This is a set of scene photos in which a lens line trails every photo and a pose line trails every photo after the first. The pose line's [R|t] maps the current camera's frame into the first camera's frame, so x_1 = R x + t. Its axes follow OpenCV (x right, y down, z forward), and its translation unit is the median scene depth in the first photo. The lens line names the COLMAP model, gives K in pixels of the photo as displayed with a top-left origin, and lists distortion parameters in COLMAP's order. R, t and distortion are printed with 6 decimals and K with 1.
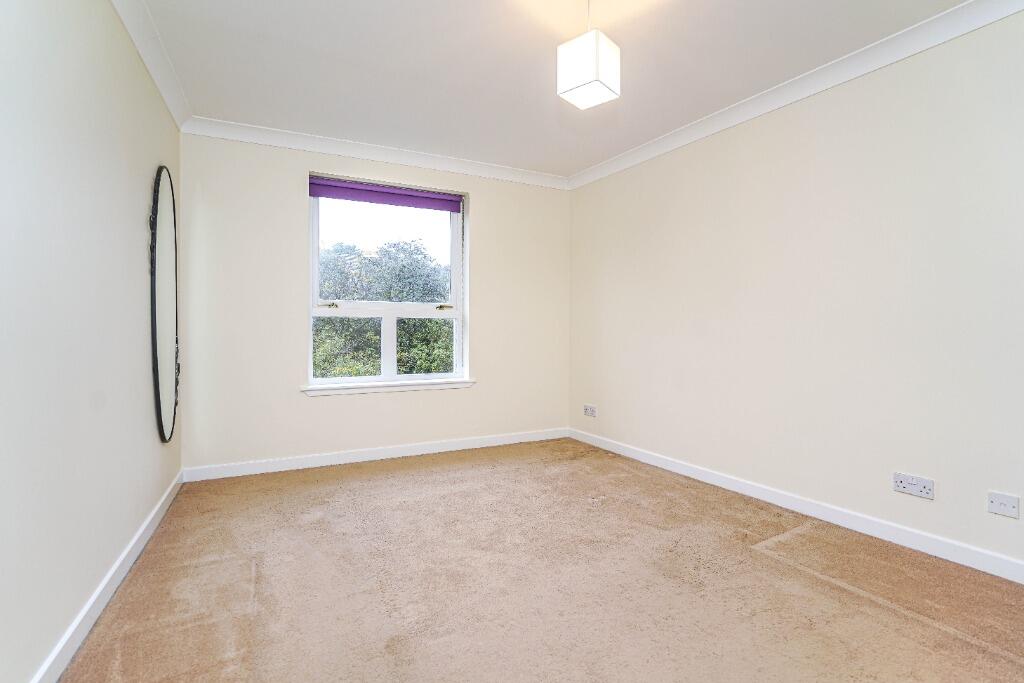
lens RADIAL K [[475.3, 0, 512.0], [0, 475.3, 341.5], [0, 0, 1]] dist [-0.003208, 0.000190]
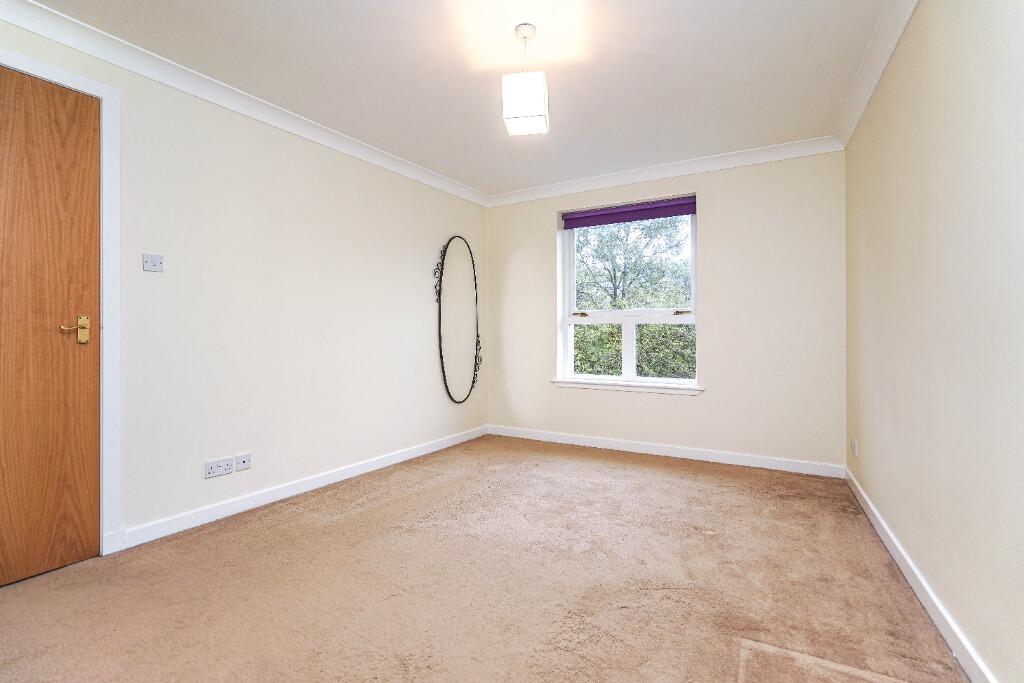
lens RADIAL K [[475.3, 0, 512.0], [0, 475.3, 341.5], [0, 0, 1]] dist [-0.003208, 0.000190]
pose [[0.540923, 0.016253, -0.840915, 0.547814], [-0.020873, 0.999765, 0.005897, -0.010587], [0.840813, 0.014363, 0.541135, 0.183372]]
